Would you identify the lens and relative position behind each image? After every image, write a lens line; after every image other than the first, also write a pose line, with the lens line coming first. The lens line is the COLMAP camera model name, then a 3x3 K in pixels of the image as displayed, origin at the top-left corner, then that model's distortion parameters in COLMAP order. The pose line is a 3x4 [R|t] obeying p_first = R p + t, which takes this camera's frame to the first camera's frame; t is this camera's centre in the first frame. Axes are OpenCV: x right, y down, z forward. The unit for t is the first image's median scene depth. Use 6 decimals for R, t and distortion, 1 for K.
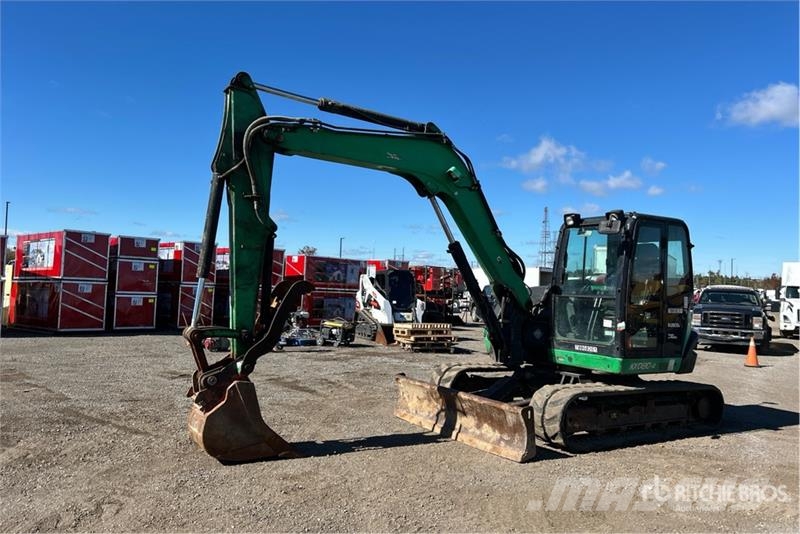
lens RADIAL K [[600.2, 0, 414.0], [0, 600.2, 254.7], [0, 0, 1]] dist [0.075790, -0.093528]
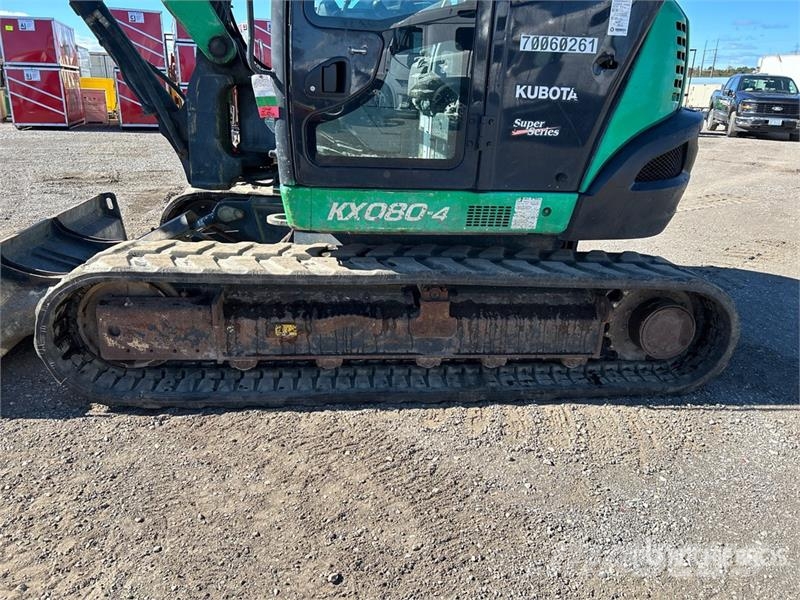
lens RADIAL K [[599.4, 0, 398.7], [0, 599.4, 309.4], [0, 0, 1]] dist [0.061858, -0.069954]
pose [[0.886604, 0.144367, -0.439422, 0.252166], [0.035418, 0.926061, 0.375708, 0.048927], [0.461172, -0.348668, 0.815936, 0.324244]]
